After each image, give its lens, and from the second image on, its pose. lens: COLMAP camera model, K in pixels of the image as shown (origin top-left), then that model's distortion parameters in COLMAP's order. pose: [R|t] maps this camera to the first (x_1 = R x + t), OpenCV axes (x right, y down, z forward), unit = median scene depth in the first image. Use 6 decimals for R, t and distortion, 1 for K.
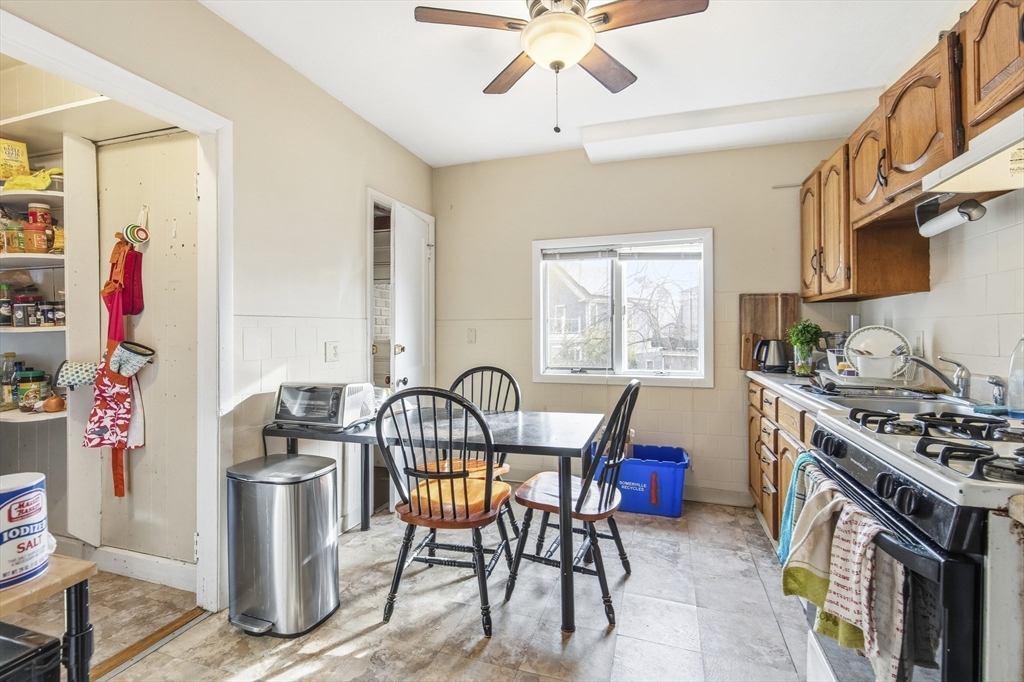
lens RADIAL K [[466.9, 0, 512.2], [0, 466.9, 335.6], [0, 0, 1]] dist [0.009400, -0.002937]
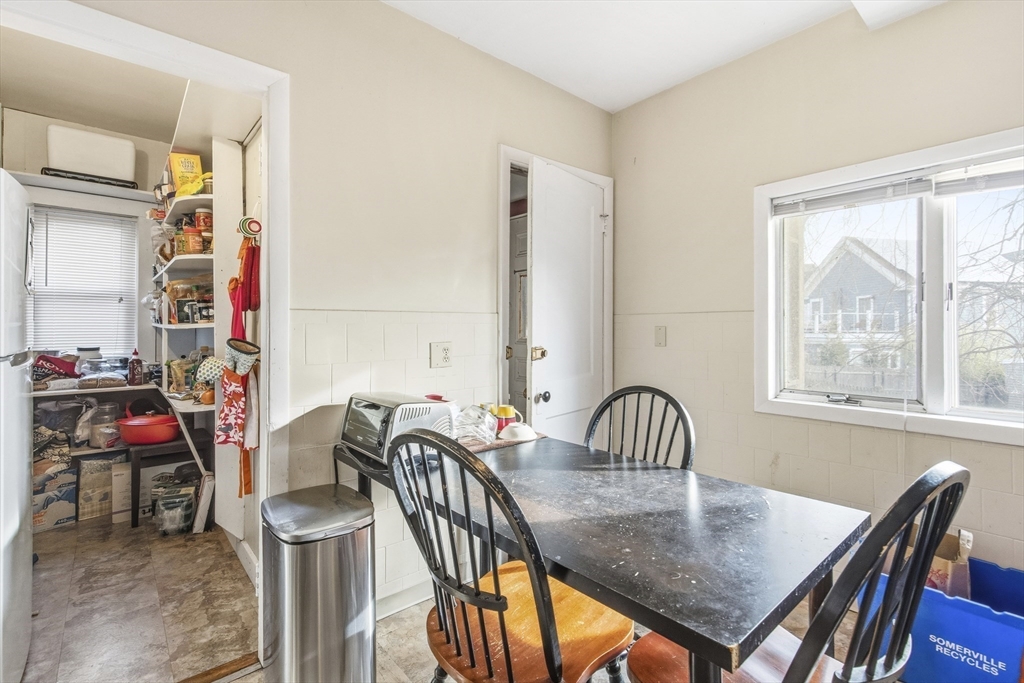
lens RADIAL K [[466.9, 0, 508.9], [0, 466.9, 328.1], [0, 0, 1]] dist [0.009400, -0.002937]
pose [[0.850620, 0.004417, -0.525763, 0.126730], [-0.009508, 0.999930, -0.006982, -0.006333], [0.525695, 0.010938, 0.850603, 0.386790]]
